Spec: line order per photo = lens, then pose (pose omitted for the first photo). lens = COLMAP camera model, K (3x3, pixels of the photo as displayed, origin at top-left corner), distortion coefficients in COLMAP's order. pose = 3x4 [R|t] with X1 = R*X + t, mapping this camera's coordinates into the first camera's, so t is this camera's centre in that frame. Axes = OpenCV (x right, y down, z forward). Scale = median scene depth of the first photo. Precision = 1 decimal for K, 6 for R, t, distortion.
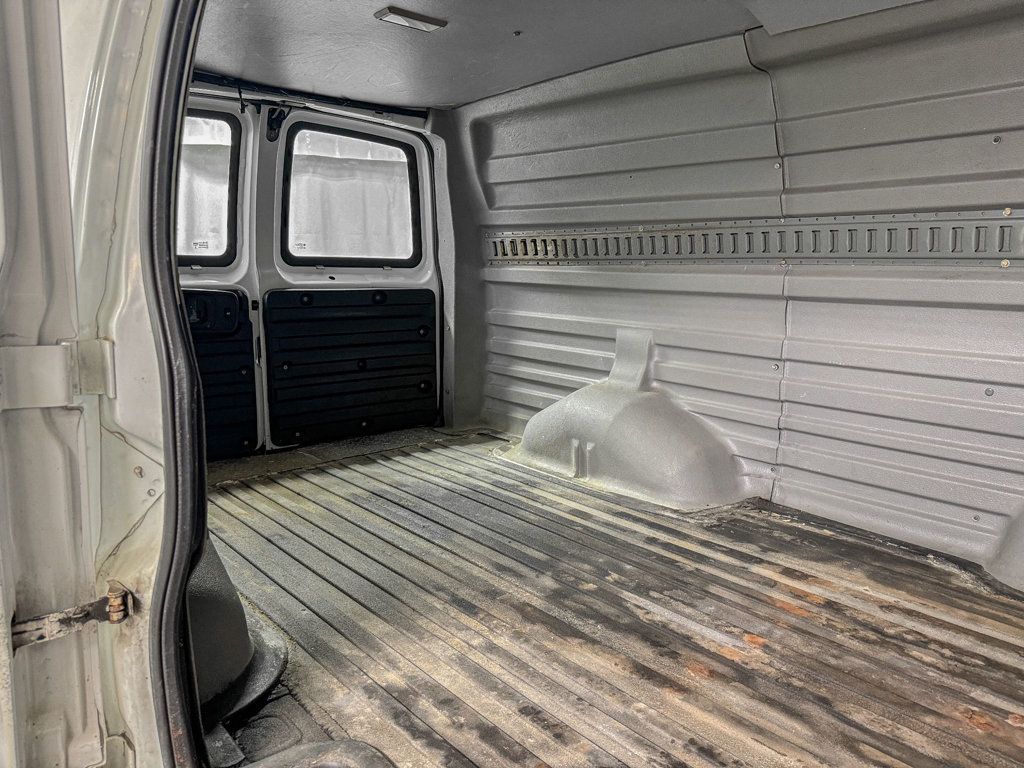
lens RADIAL K [[730.1, 0, 509.8], [0, 730.1, 385.1], [0, 0, 1]] dist [0.057829, -0.038671]
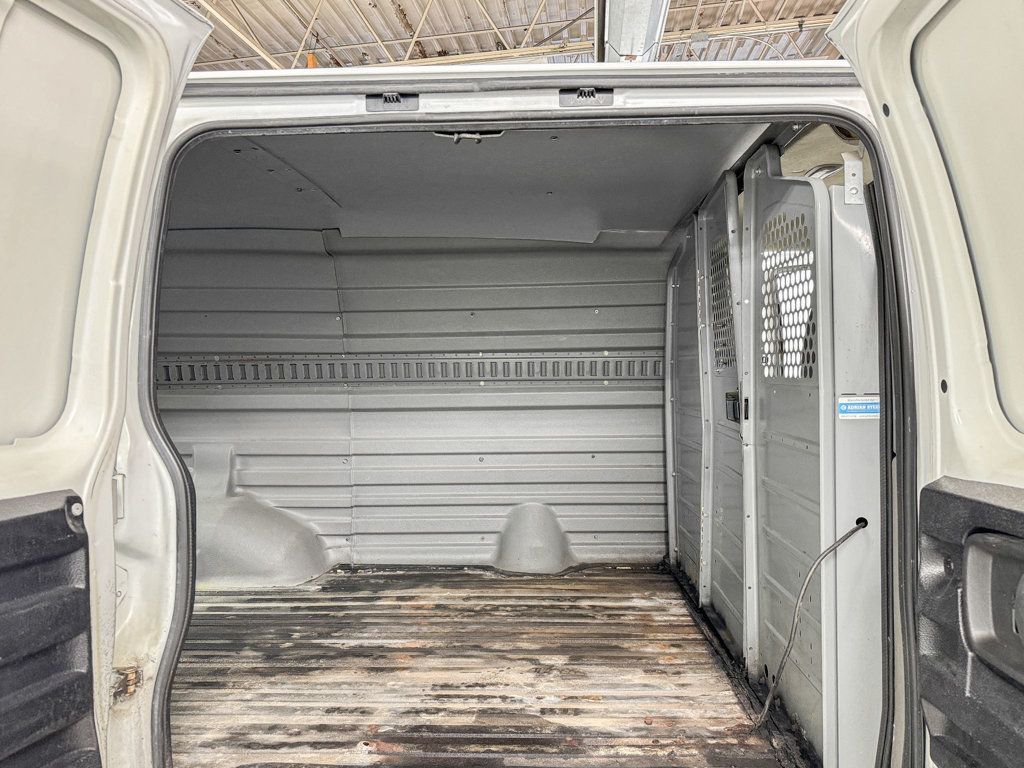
lens RADIAL K [[768.8, 0, 509.9], [0, 768.8, 381.3], [0, 0, 1]] dist [0.076969, -0.069469]
pose [[0.694431, -0.034058, 0.718752, -0.558139], [0.139517, 0.986296, -0.088061, -0.002869], [-0.705904, 0.161430, 0.689667, -0.267988]]
